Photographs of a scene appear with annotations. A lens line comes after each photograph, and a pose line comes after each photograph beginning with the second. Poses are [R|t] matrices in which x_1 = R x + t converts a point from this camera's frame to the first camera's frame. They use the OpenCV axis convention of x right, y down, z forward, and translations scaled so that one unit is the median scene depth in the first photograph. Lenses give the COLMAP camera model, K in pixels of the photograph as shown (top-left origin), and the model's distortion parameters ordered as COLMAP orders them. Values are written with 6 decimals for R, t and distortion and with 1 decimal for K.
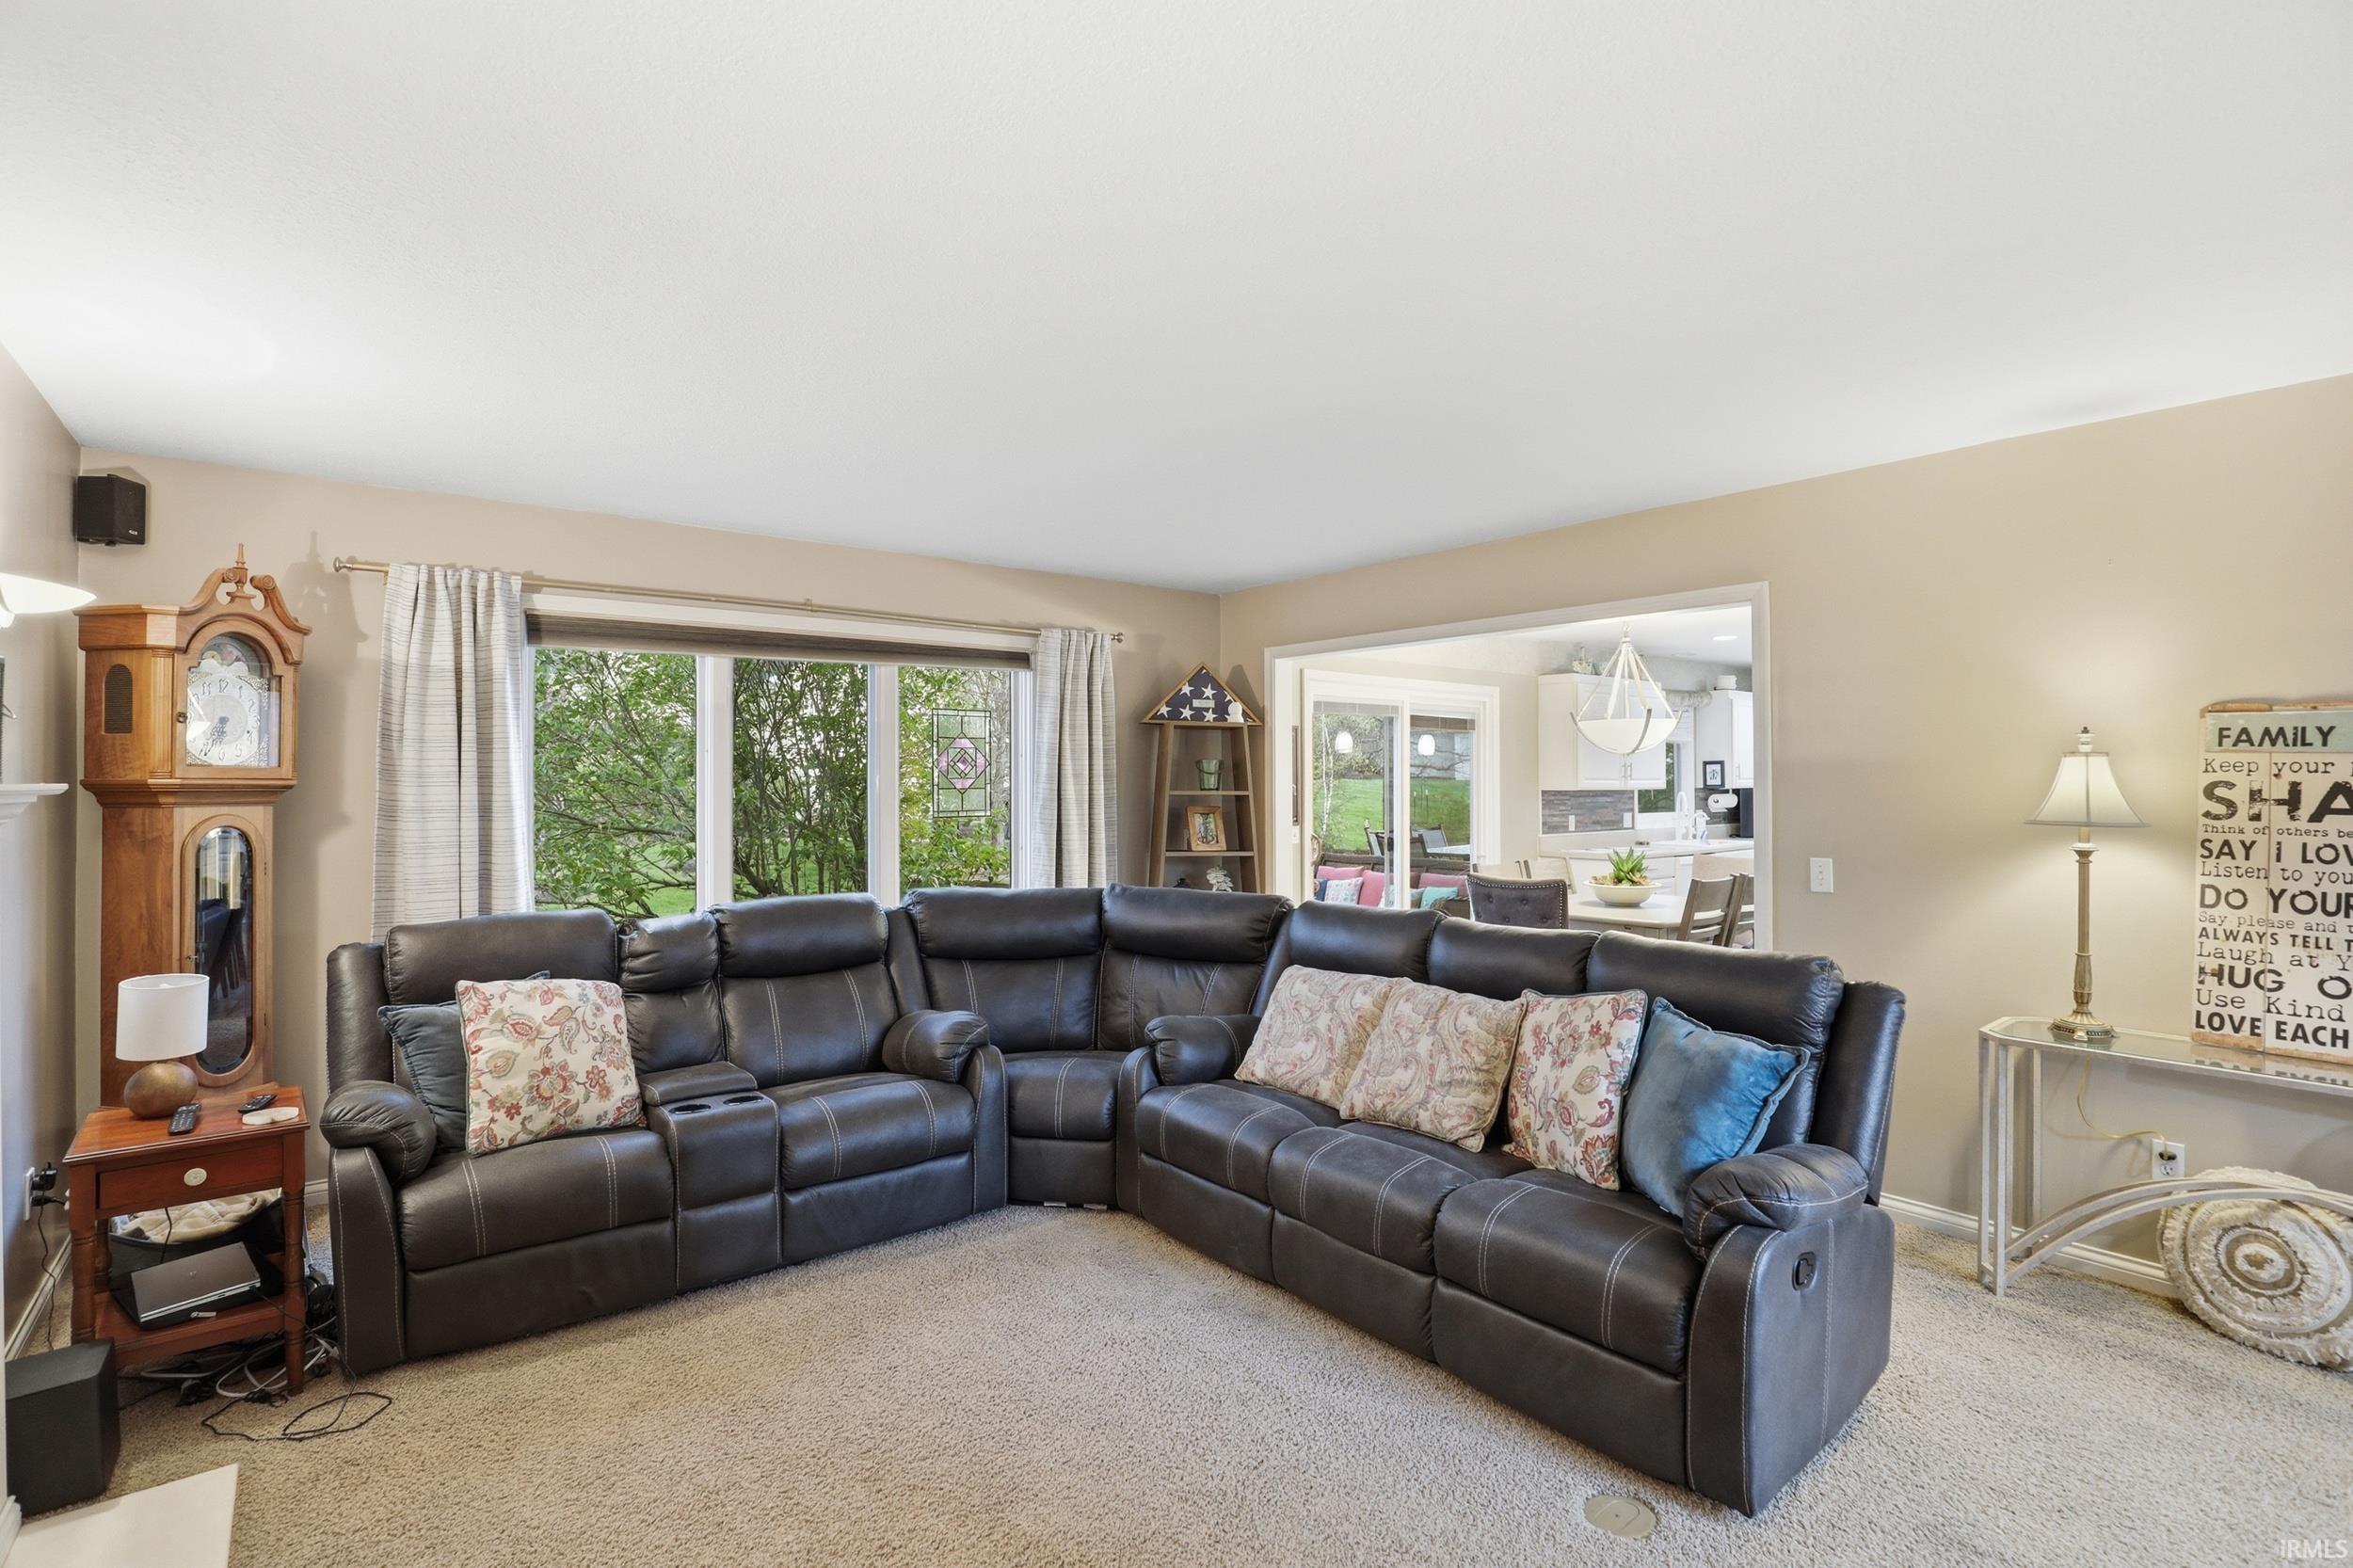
lens RADIAL K [[1088.7, 0, 1192.2], [0, 1088.7, 777.6], [0, 0, 1]] dist [-0.034723, 0.006506]
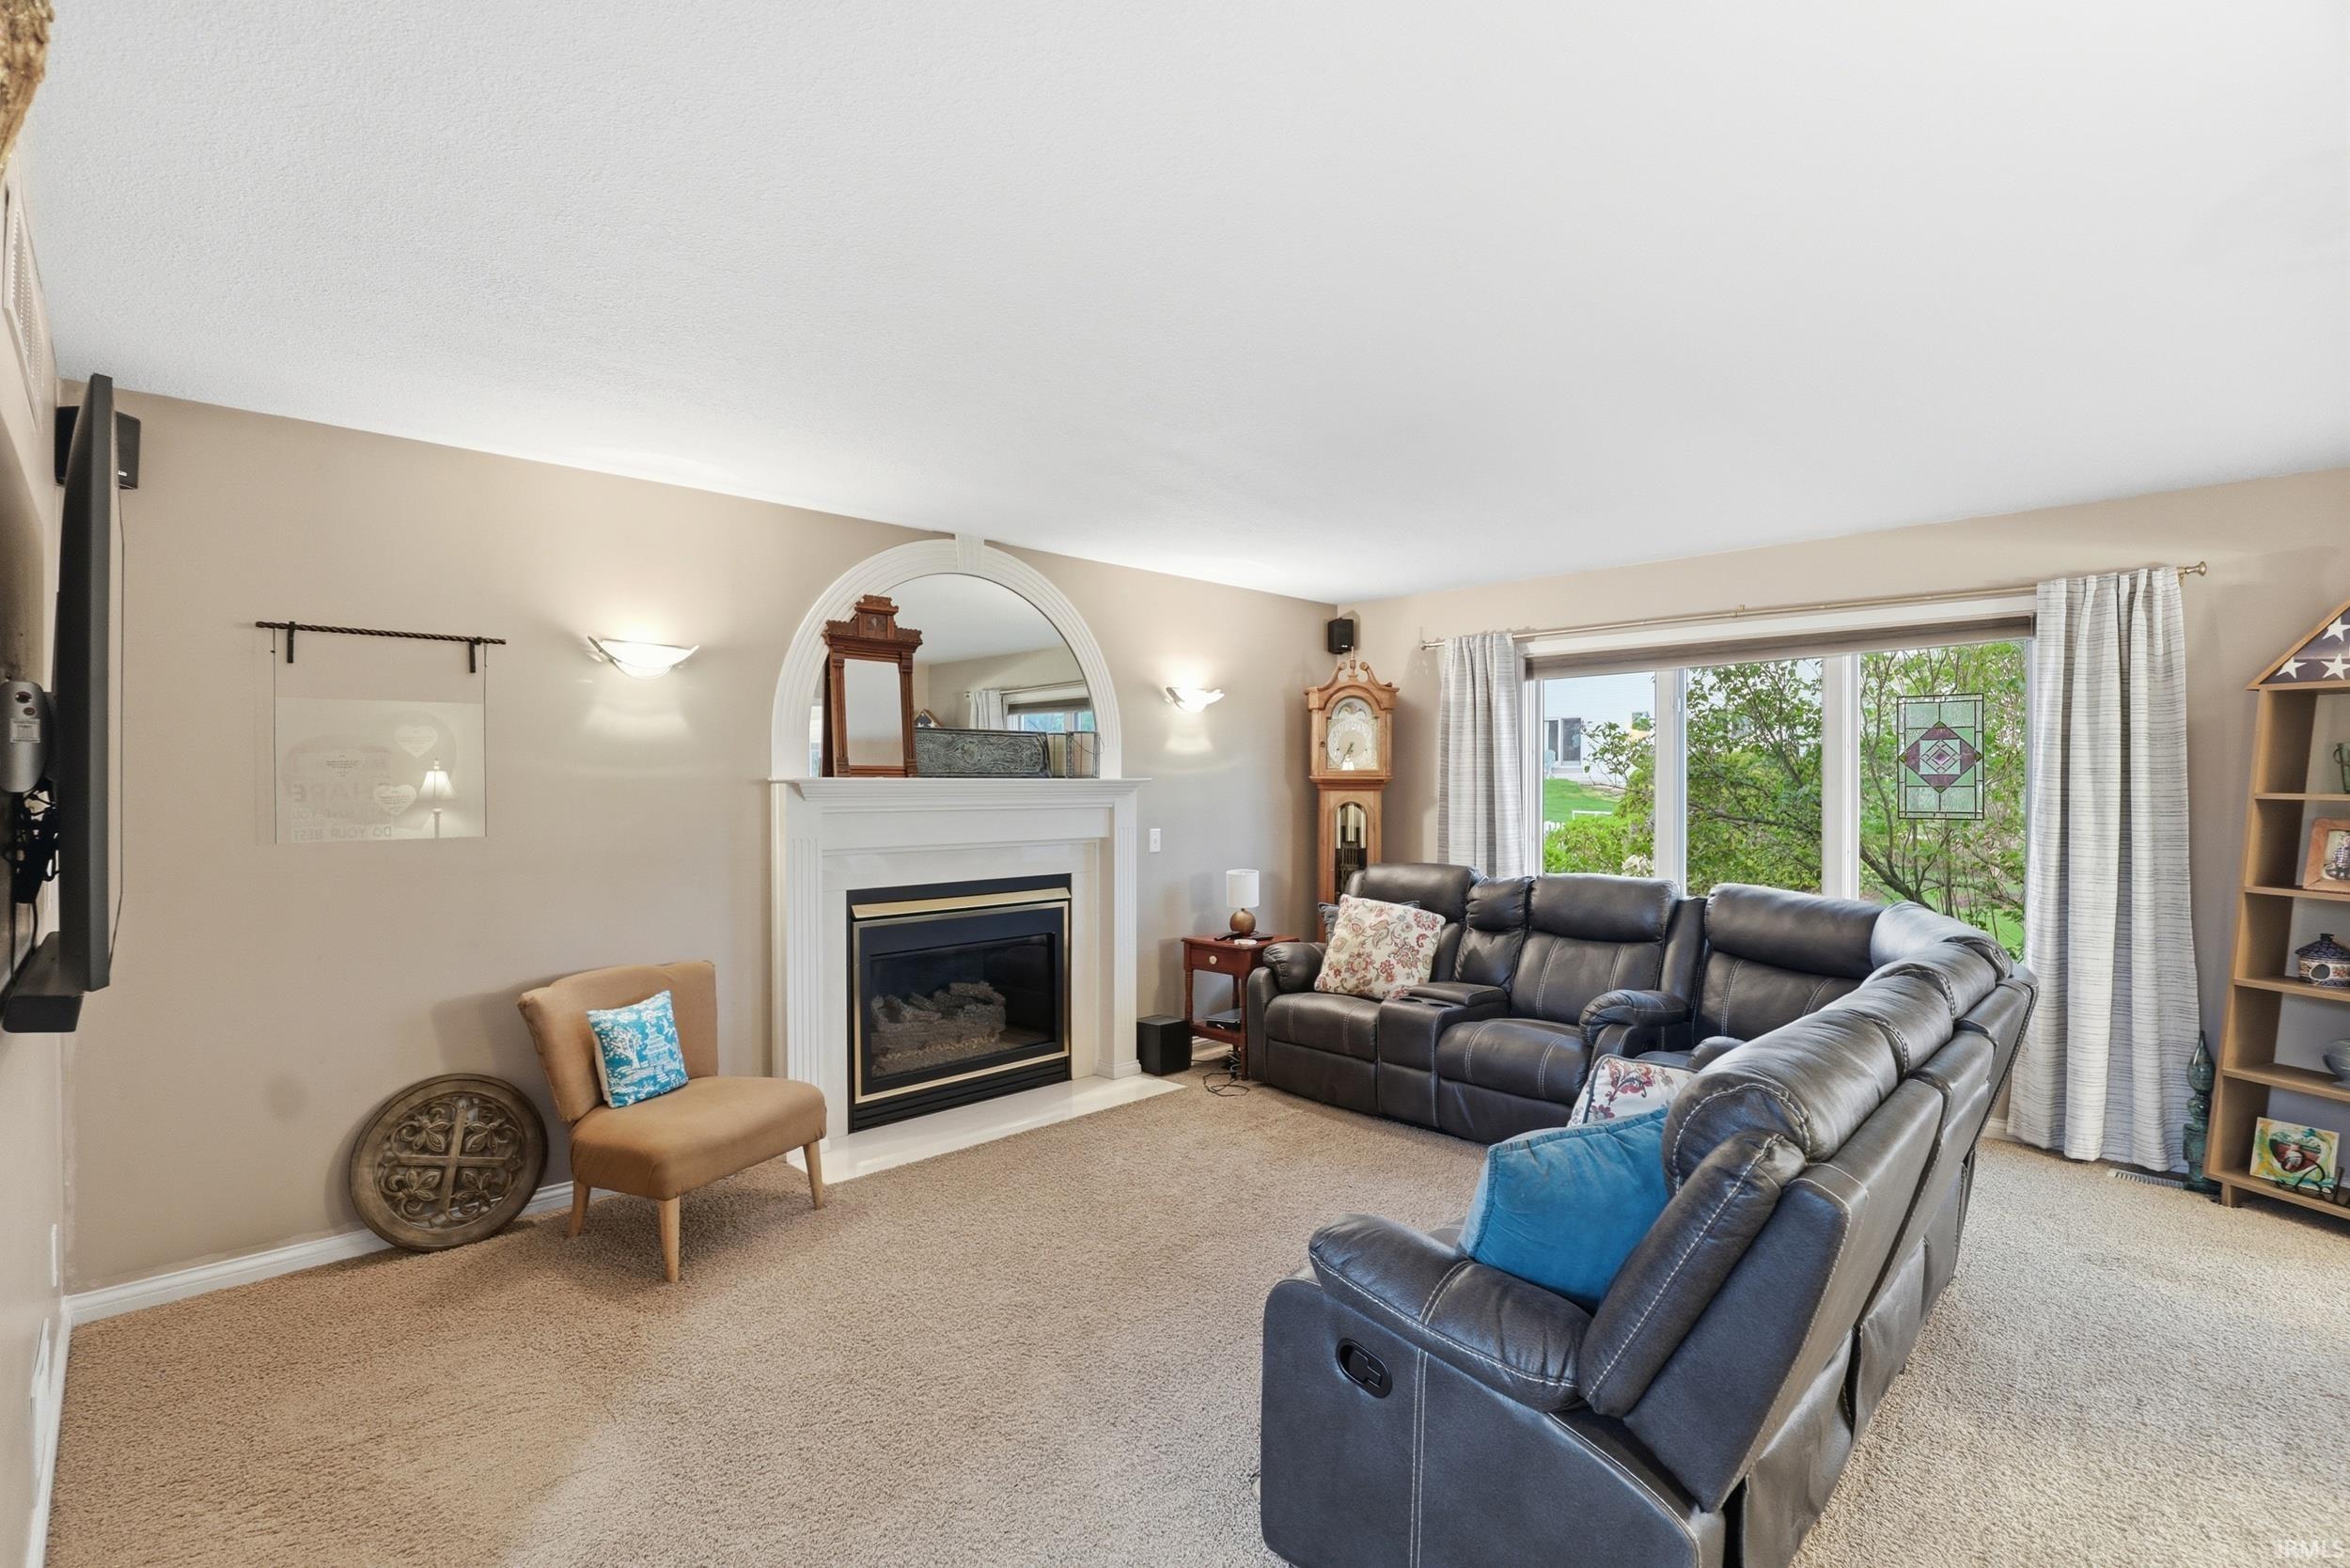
lens RADIAL K [[1087.3, 0, 1190.6], [0, 1087.3, 777.6], [0, 0, 1]] dist [-0.034723, 0.006506]
pose [[0.114891, -0.000575, -0.993378, 0.722872], [0.001391, 0.999999, -0.000418, 0.003119], [0.993377, -0.001334, 0.114892, 0.400489]]
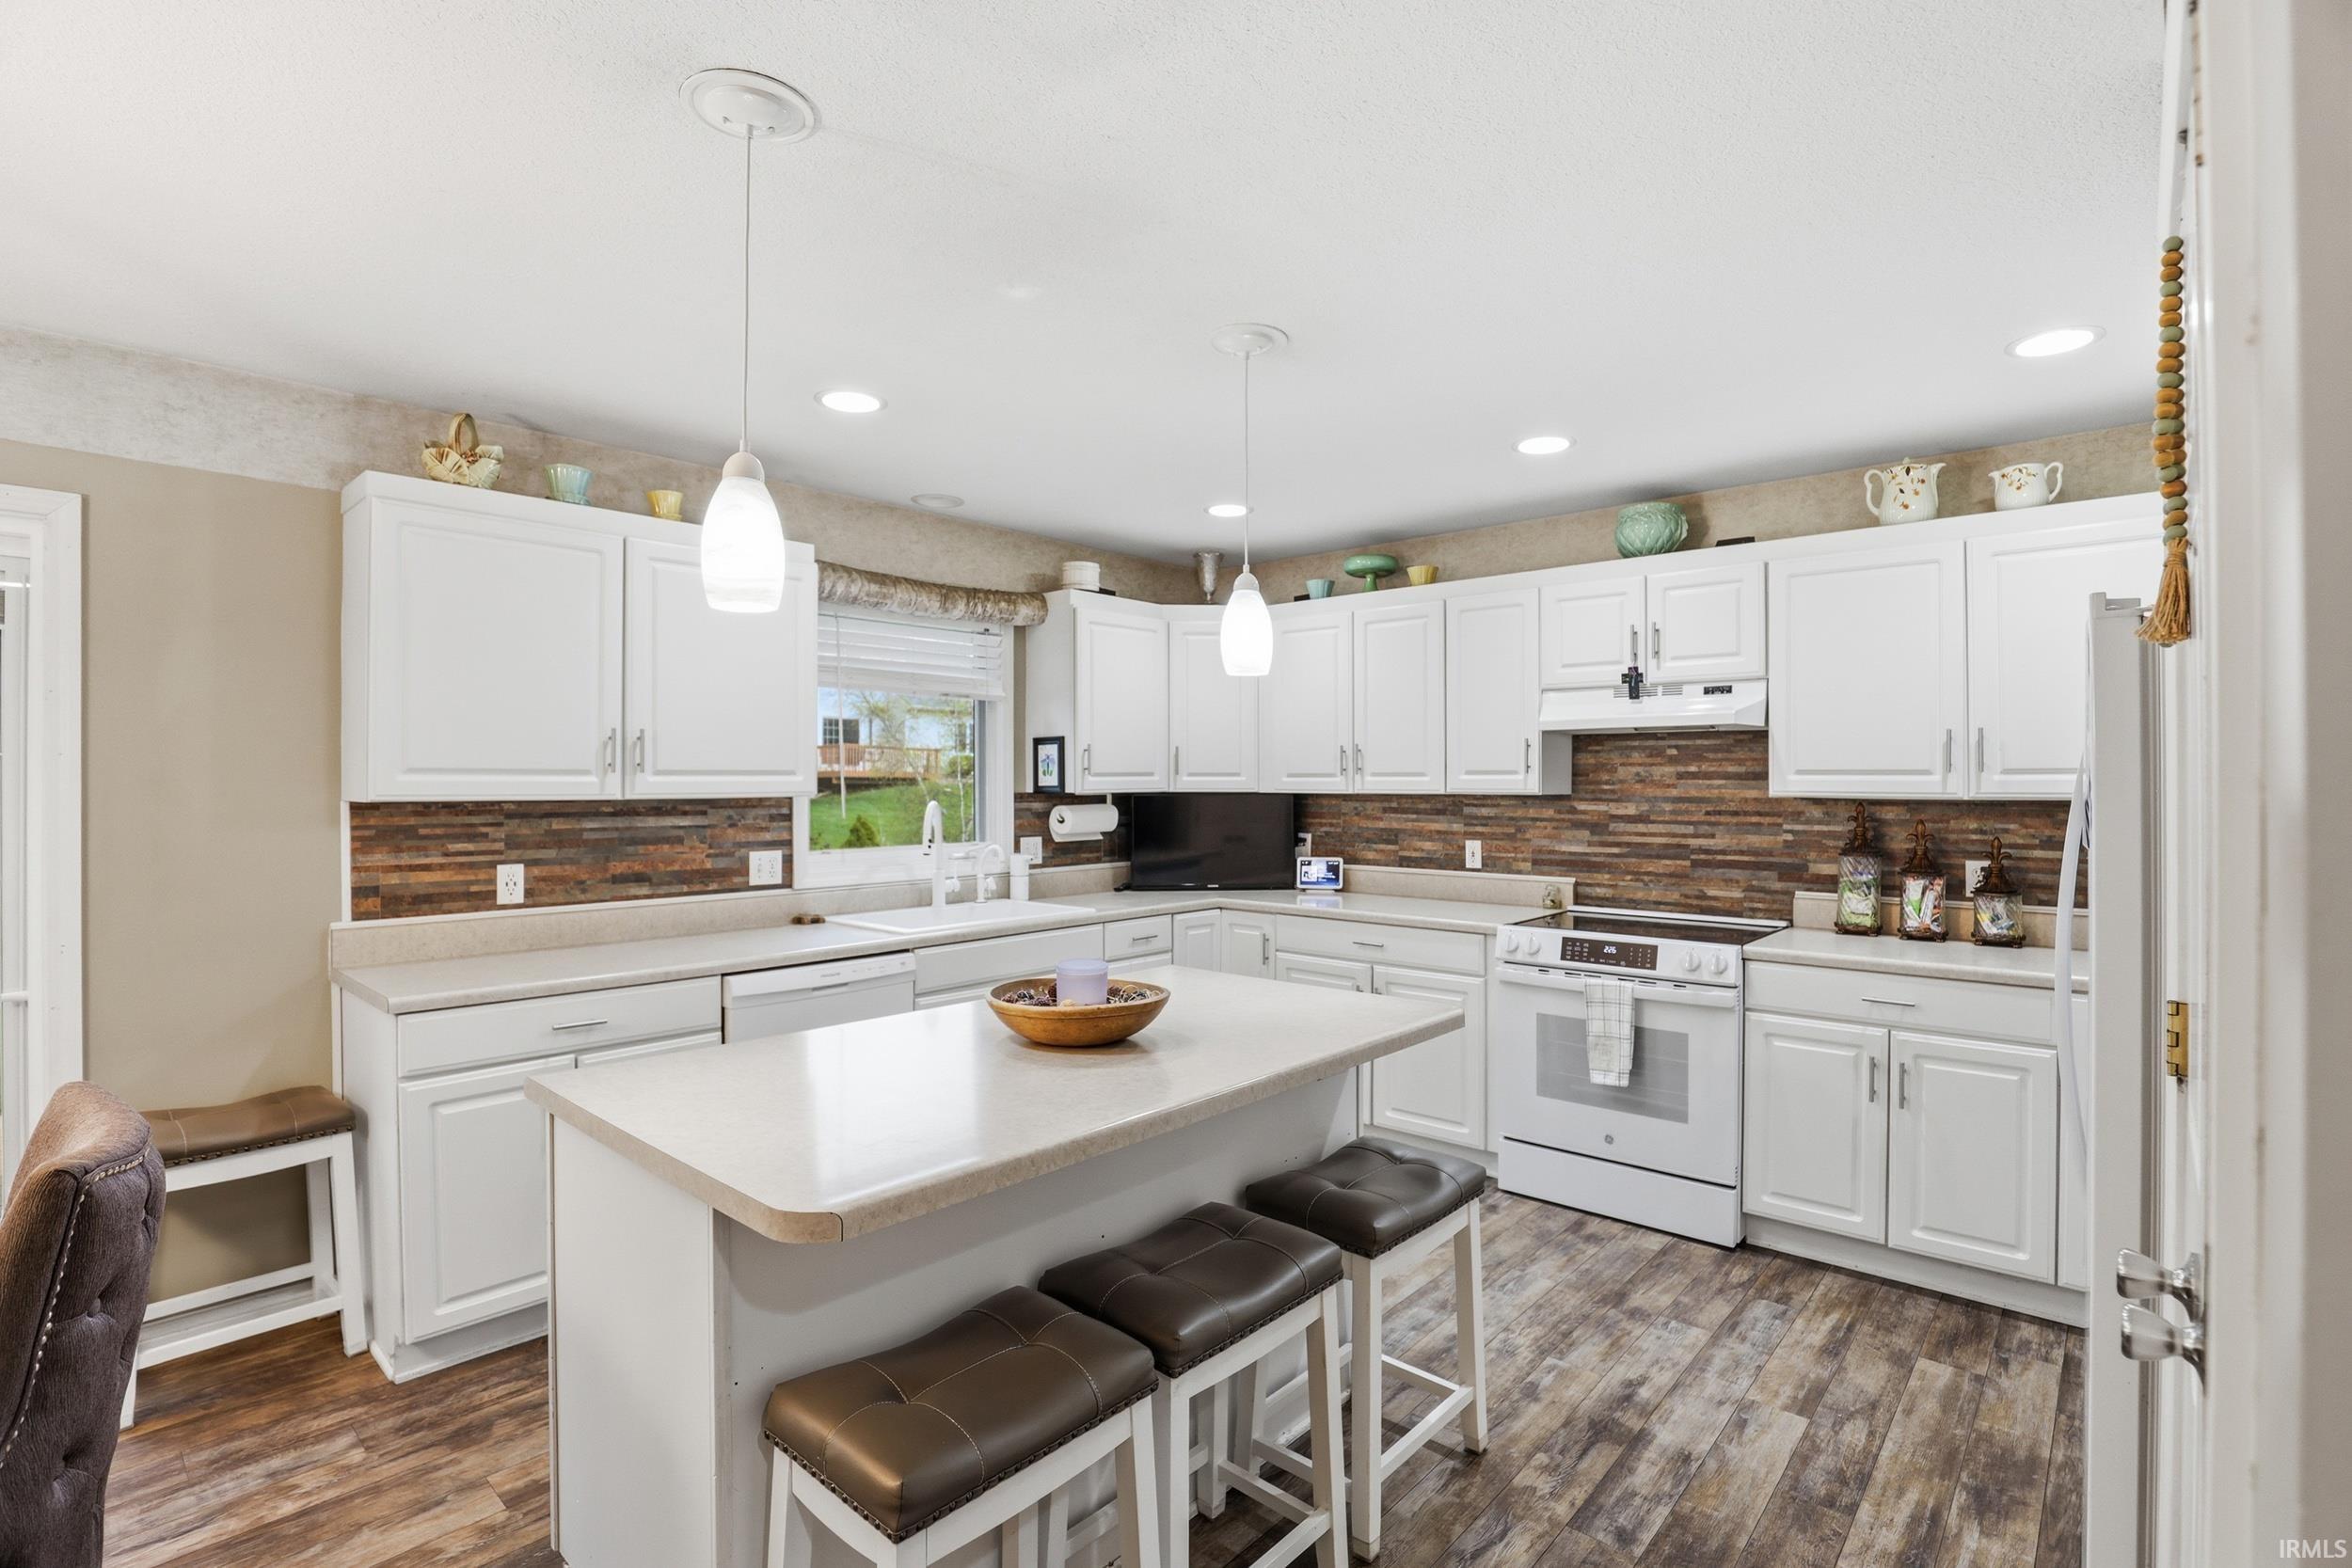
lens RADIAL K [[1088.1, 0, 1191.7], [0, 1088.1, 777.6], [0, 0, 1]] dist [-0.034723, 0.006506]
pose [[0.985742, 0.001301, 0.168258, 1.079389], [-0.001531, 0.999998, 0.001235, 0.005152], [-0.168256, -0.001475, 0.985742, 1.180997]]
